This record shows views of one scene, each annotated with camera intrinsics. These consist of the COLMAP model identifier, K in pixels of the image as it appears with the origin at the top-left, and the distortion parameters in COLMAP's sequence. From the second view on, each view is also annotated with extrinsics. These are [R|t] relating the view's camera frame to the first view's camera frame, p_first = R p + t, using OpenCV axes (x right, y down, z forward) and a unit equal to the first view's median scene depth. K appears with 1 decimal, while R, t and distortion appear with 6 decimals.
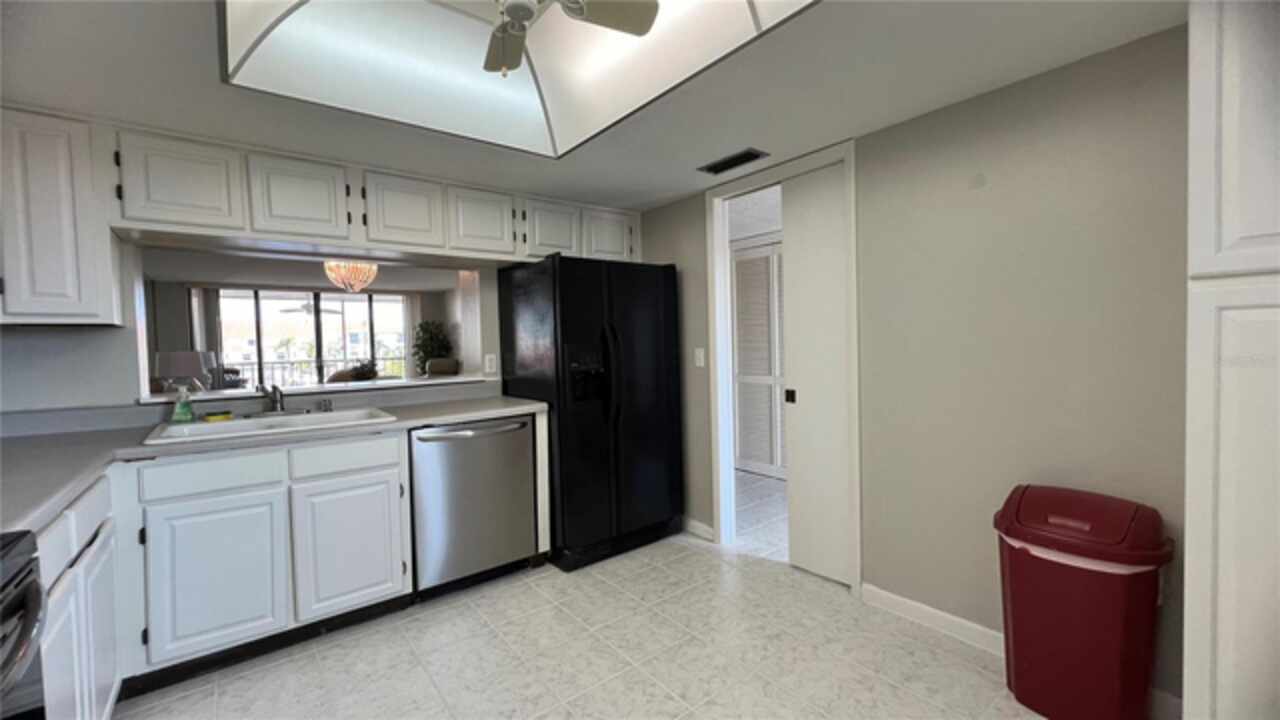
lens RADIAL K [[512.3, 0, 643.2], [0, 512.3, 358.8], [0, 0, 1]] dist [-0.002346, 0.002665]
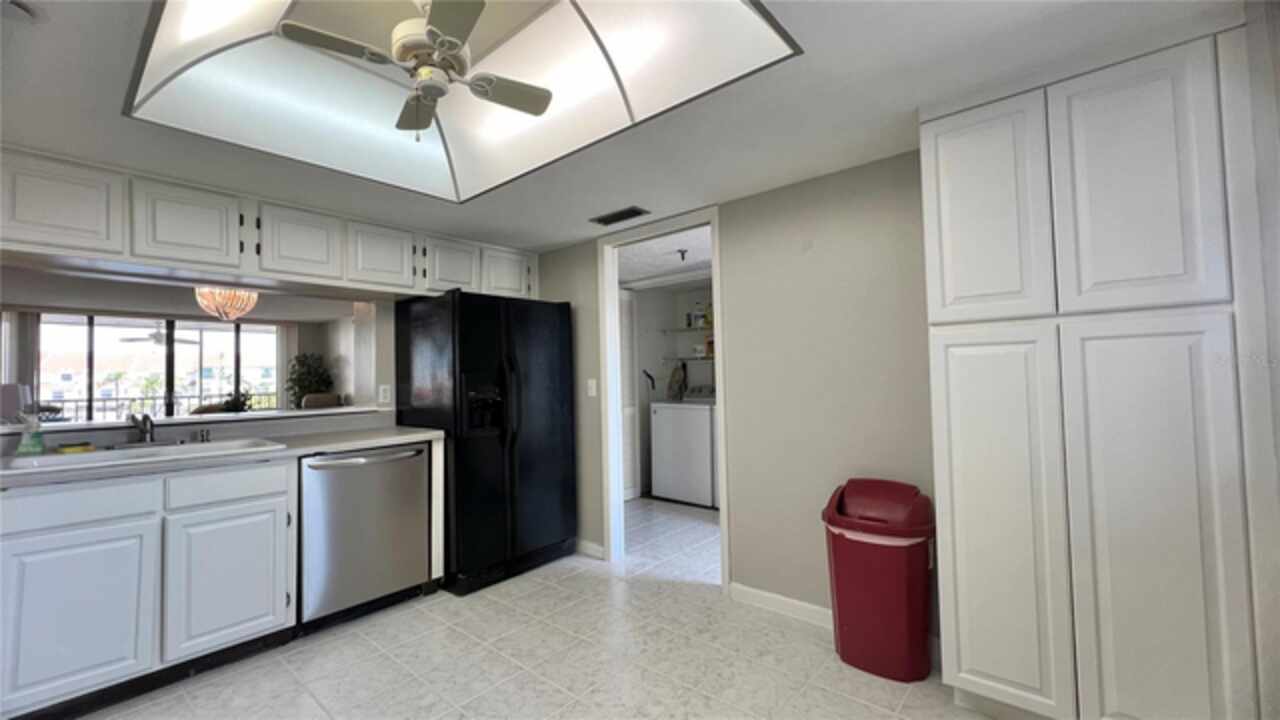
lens RADIAL K [[514.9, 0, 642.5], [0, 514.9, 359.4], [0, 0, 1]] dist [-0.001711, 0.000242]
pose [[0.981679, 0.010479, 0.190253, 0.008432], [0.003052, 0.997493, -0.070693, 0.018240], [-0.190517, 0.069978, 0.979187, -0.117599]]
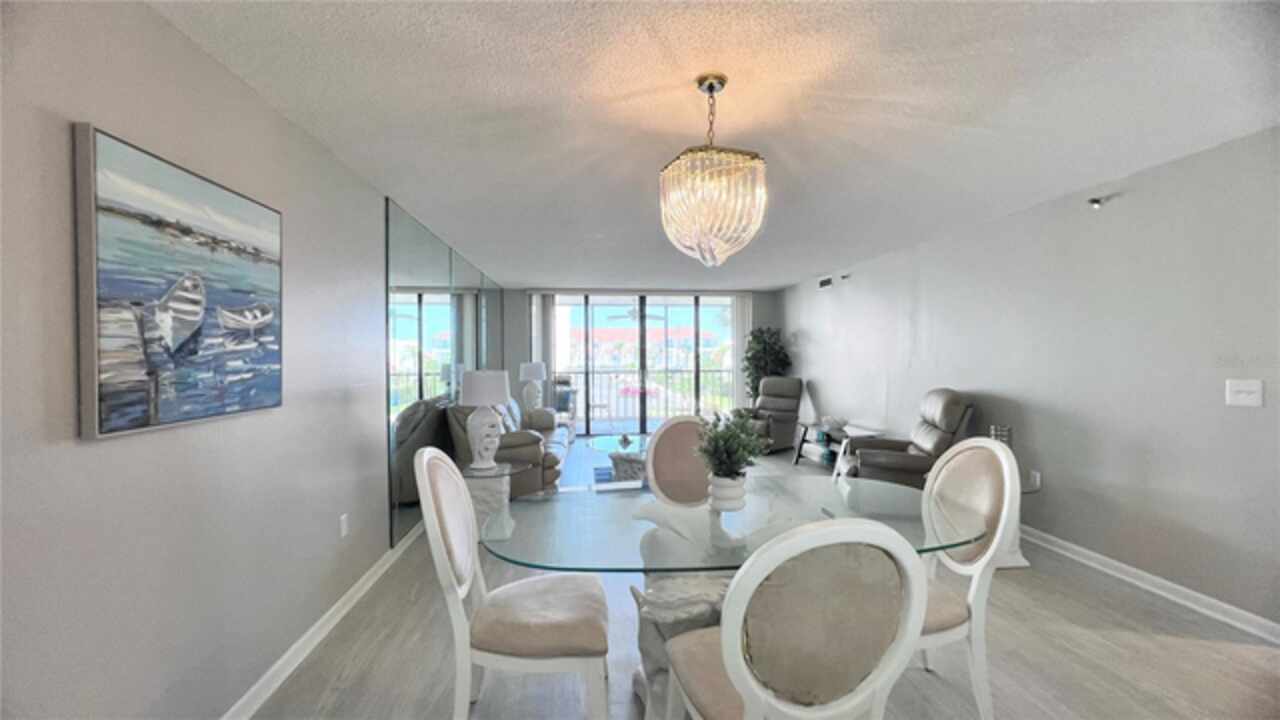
lens RADIAL K [[514.9, 0, 642.5], [0, 514.9, 359.4], [0, 0, 1]] dist [-0.001711, 0.000242]
pose [[0.845993, 0.026956, -0.532513, -0.574421], [-0.031841, 0.999493, 0.000010, -0.072665], [0.532243, 0.016948, 0.846422, 0.889058]]
